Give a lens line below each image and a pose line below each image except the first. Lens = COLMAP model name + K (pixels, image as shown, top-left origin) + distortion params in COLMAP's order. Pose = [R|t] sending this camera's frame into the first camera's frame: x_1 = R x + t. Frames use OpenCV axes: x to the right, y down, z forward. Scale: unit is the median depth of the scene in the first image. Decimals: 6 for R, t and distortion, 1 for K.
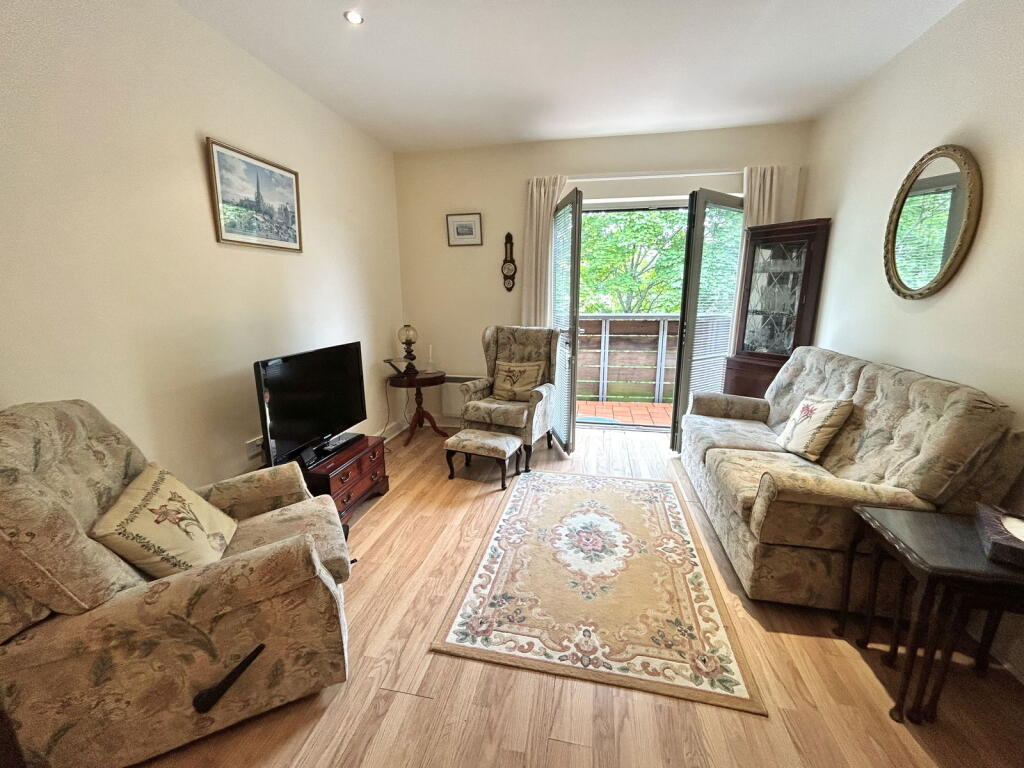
lens RADIAL K [[414.0, 0, 512.0], [0, 414.0, 384.0], [0, 0, 1]] dist [-0.000346, 0.000002]
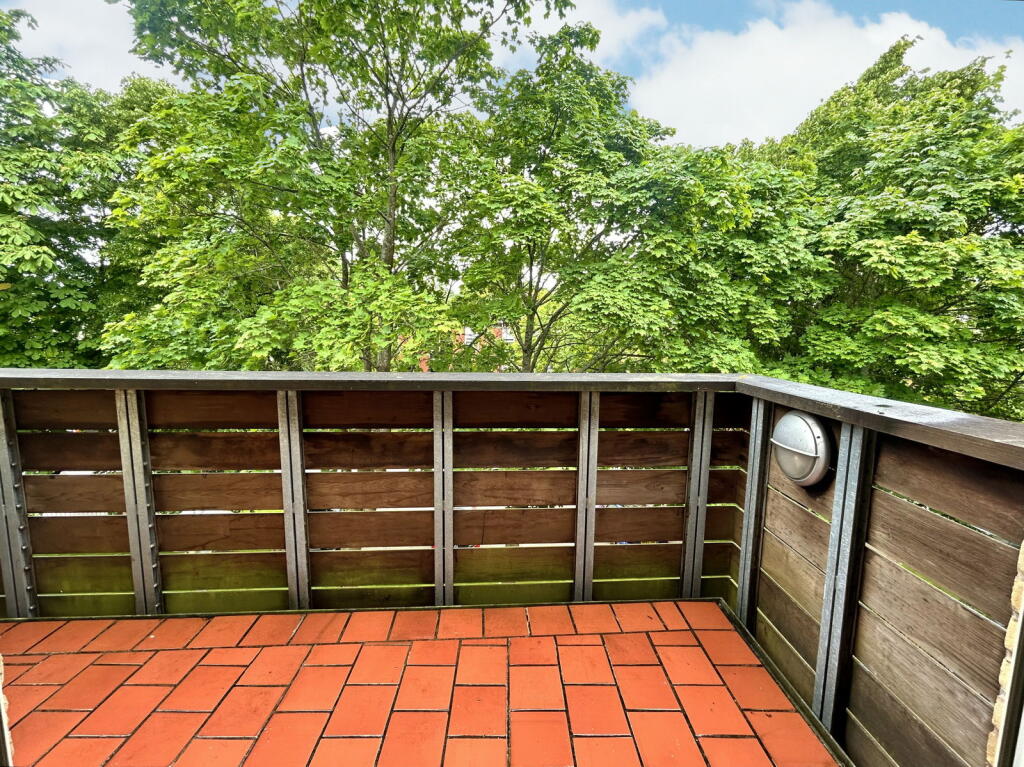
lens RADIAL K [[414.0, 0, 512.0], [0, 414.0, 383.5], [0, 0, 1]] dist [-0.000346, 0.000002]
pose [[0.976452, -0.011598, 0.215422, 0.205527], [0.027351, 0.997152, -0.070289, -0.130781], [-0.213993, 0.074526, 0.973988, 0.617913]]
